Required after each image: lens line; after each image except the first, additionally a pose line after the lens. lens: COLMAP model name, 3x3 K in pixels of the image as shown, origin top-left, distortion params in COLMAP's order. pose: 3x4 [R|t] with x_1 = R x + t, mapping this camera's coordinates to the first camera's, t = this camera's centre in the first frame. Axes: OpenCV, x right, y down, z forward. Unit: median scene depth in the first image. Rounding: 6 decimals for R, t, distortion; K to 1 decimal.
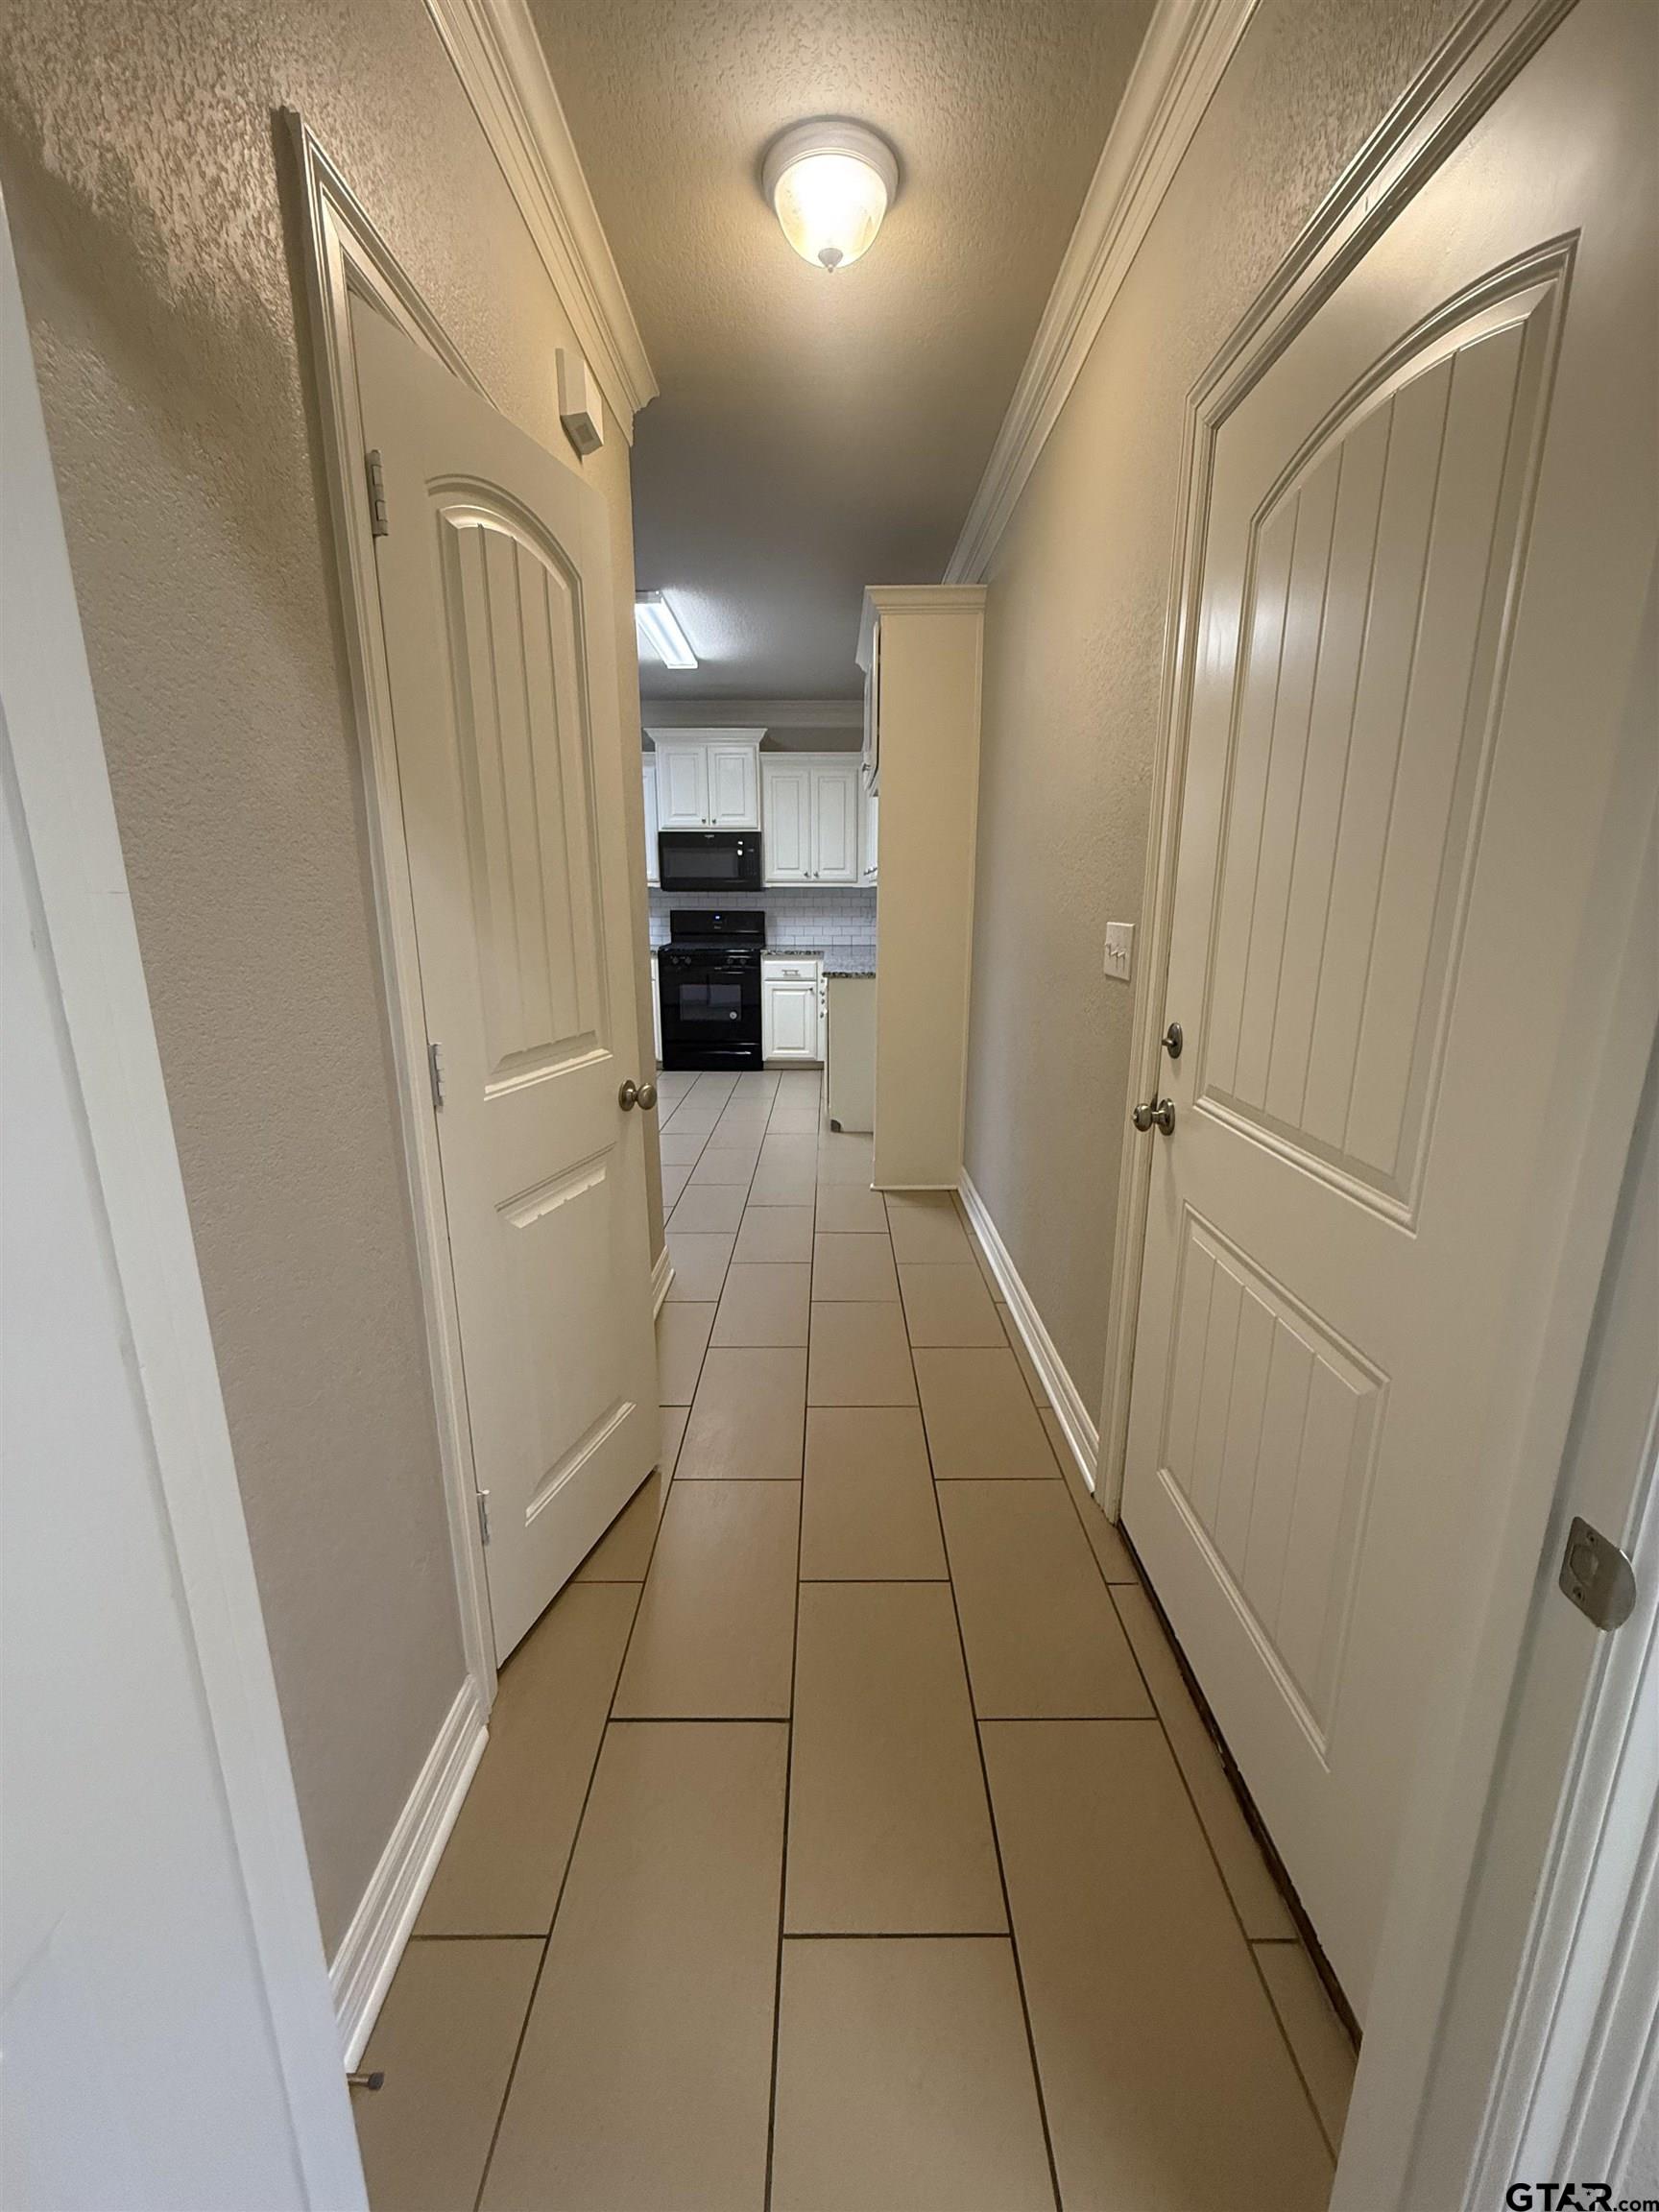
lens RADIAL K [[877.9, 0, 832.3], [0, 877.9, 1102.2], [0, 0, 1]] dist [0.001589, -0.000253]
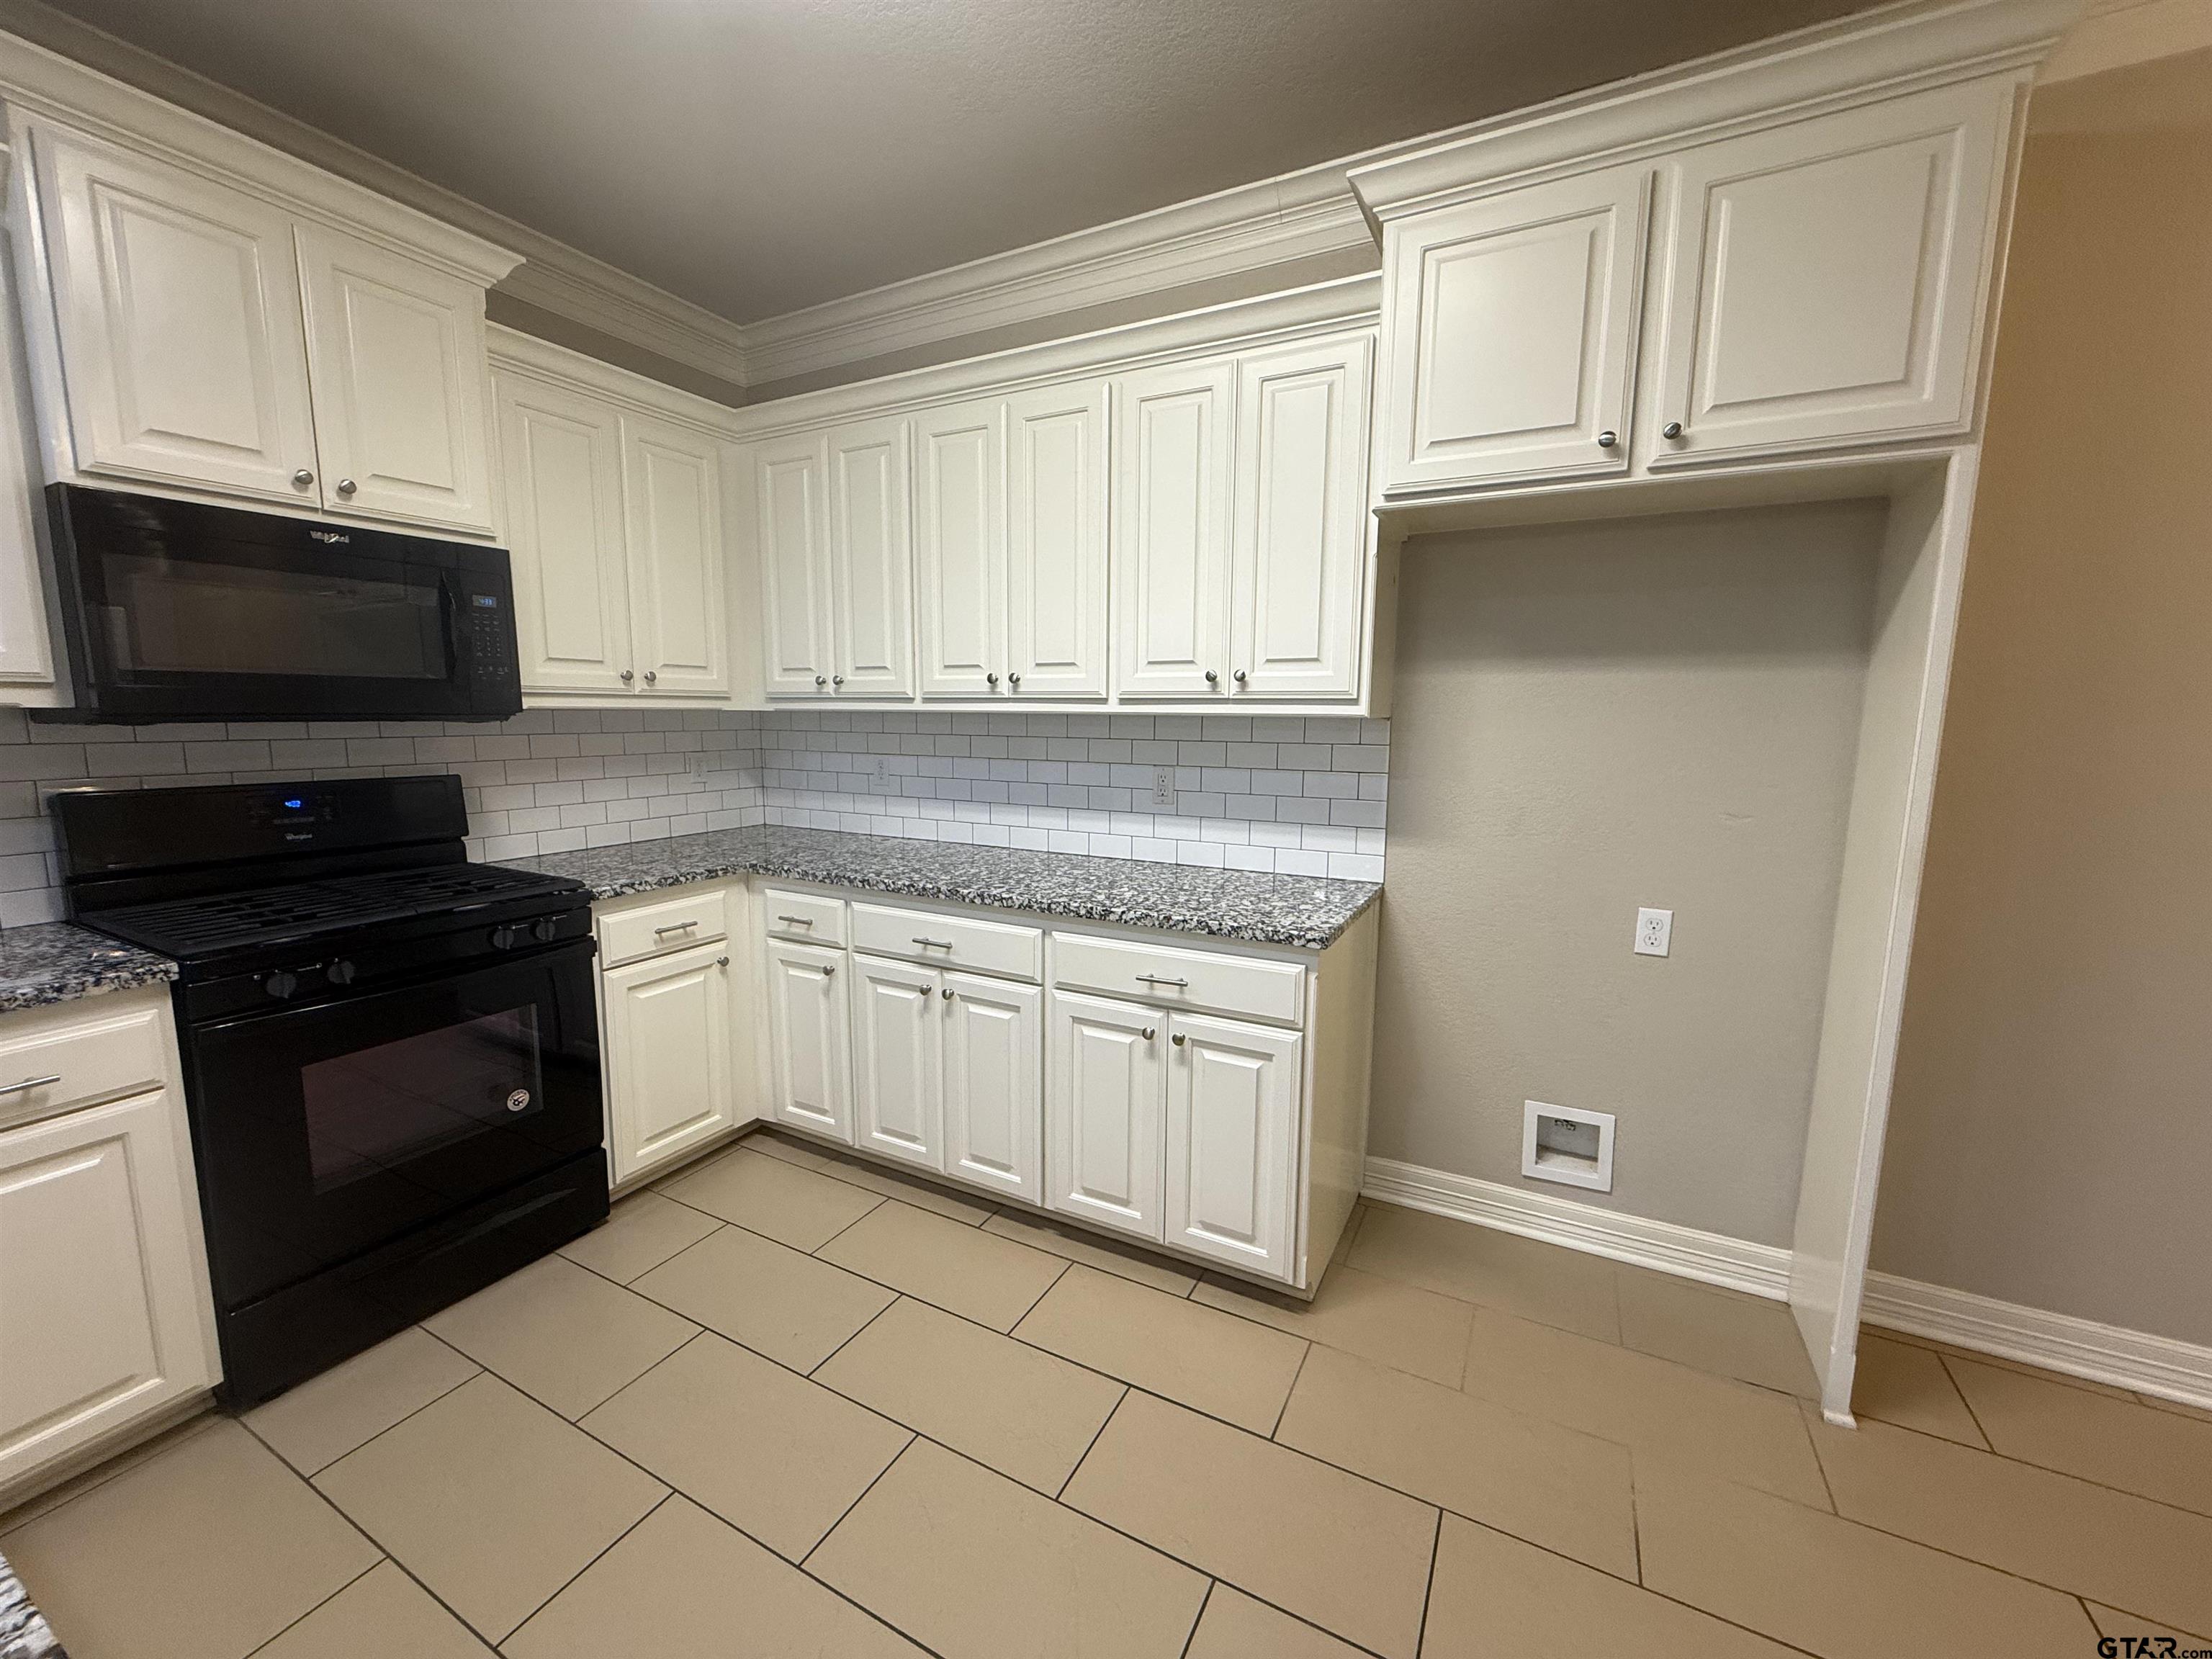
lens RADIAL K [[877.9, 0, 1099.9], [0, 877.9, 829.4], [0, 0, 1]] dist [0.001589, -0.000253]
pose [[0.472171, -0.117124, 0.873691, -0.279757], [0.203006, 0.978941, 0.021522, -0.158433], [-0.857813, 0.167203, 0.486005, 0.640024]]
